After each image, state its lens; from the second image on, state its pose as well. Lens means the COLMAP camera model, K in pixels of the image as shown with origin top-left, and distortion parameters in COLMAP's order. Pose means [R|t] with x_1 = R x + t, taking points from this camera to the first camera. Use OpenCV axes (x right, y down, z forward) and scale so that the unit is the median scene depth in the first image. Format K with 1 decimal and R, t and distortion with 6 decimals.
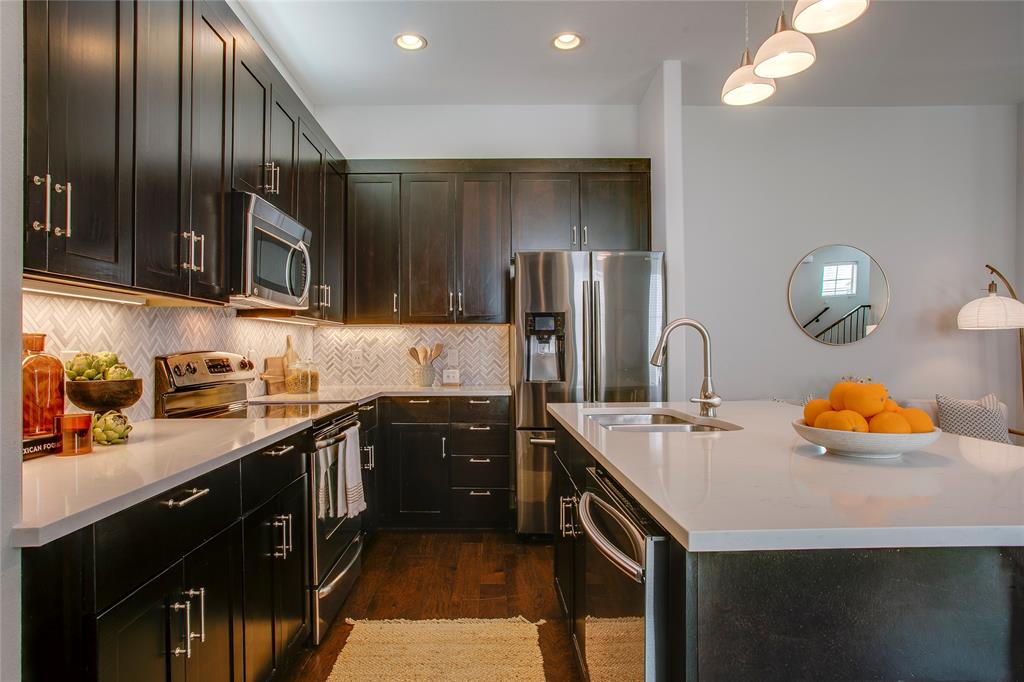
lens RADIAL K [[569.3, 0, 483.9], [0, 569.3, 340.9], [0, 0, 1]] dist [-0.014825, 0.010164]
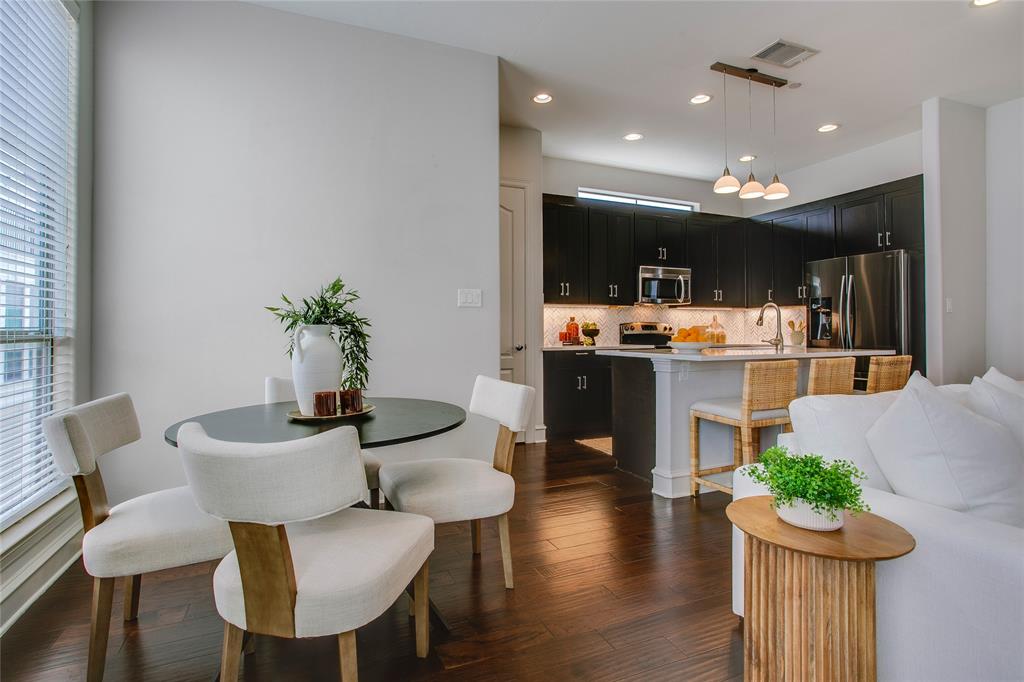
lens RADIAL K [[462.5, 0, 516.8], [0, 462.5, 319.8], [0, 0, 1]] dist [-0.025413, 0.000063]
pose [[0.398664, -0.014455, -0.916983, 1.226412], [0.011516, 0.999876, -0.010755, 0.022519], [0.917025, -0.006273, 0.398781, -0.409619]]
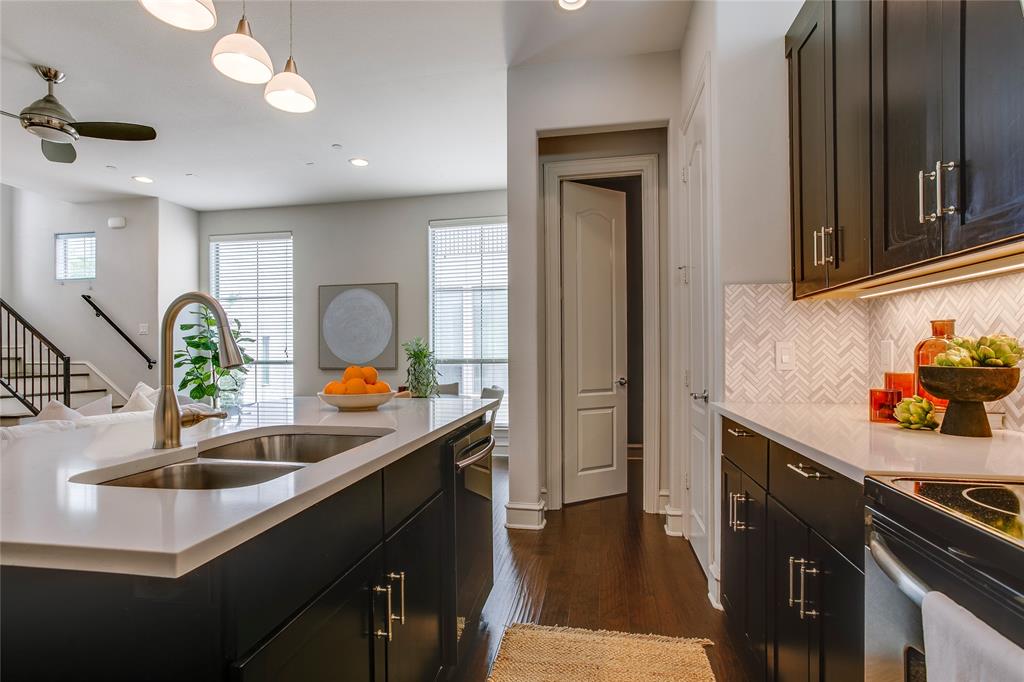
lens RADIAL K [[524.3, 0, 519.4], [0, 524.3, 352.7], [0, 0, 1]] dist [-0.025820, 0.016782]
pose [[-0.989169, 0.014778, 0.146038, -0.060131], [0.012457, 0.999781, -0.016794, 0.034107], [-0.146254, -0.014793, -0.989136, 1.242298]]
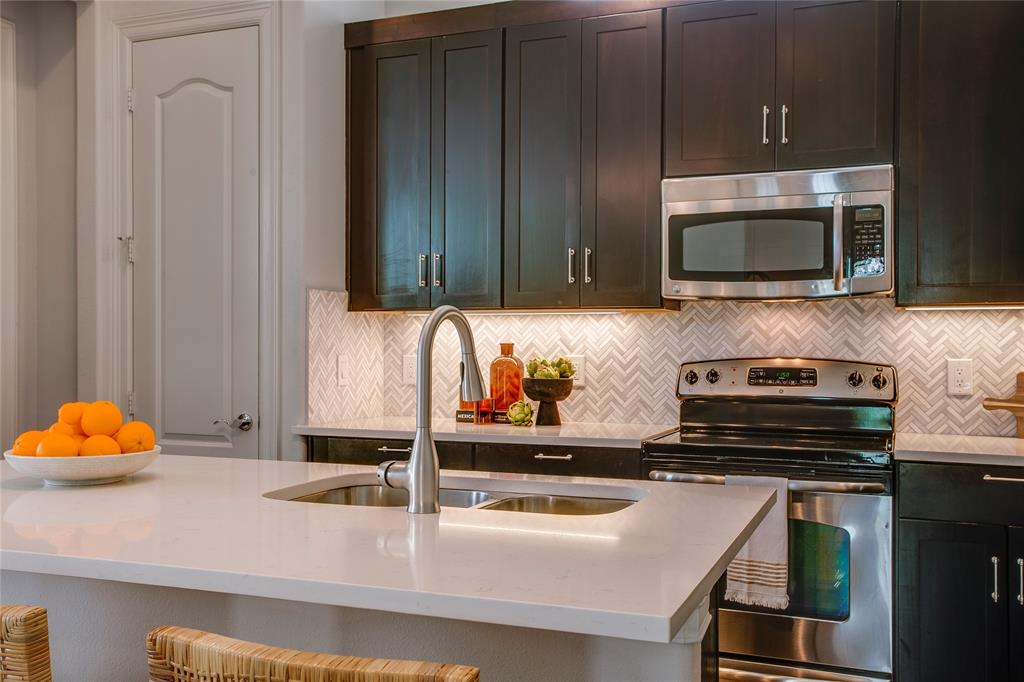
lens RADIAL K [[966.4, 0, 509.1], [0, 966.4, 340.0], [0, 0, 1]] dist [0.050244, 0.000000]
pose [[-0.335426, -0.000761, -0.942066, 0.919572], [0.011253, 0.999925, -0.004814, -0.005132], [0.941999, -0.012216, -0.335392, 1.070564]]
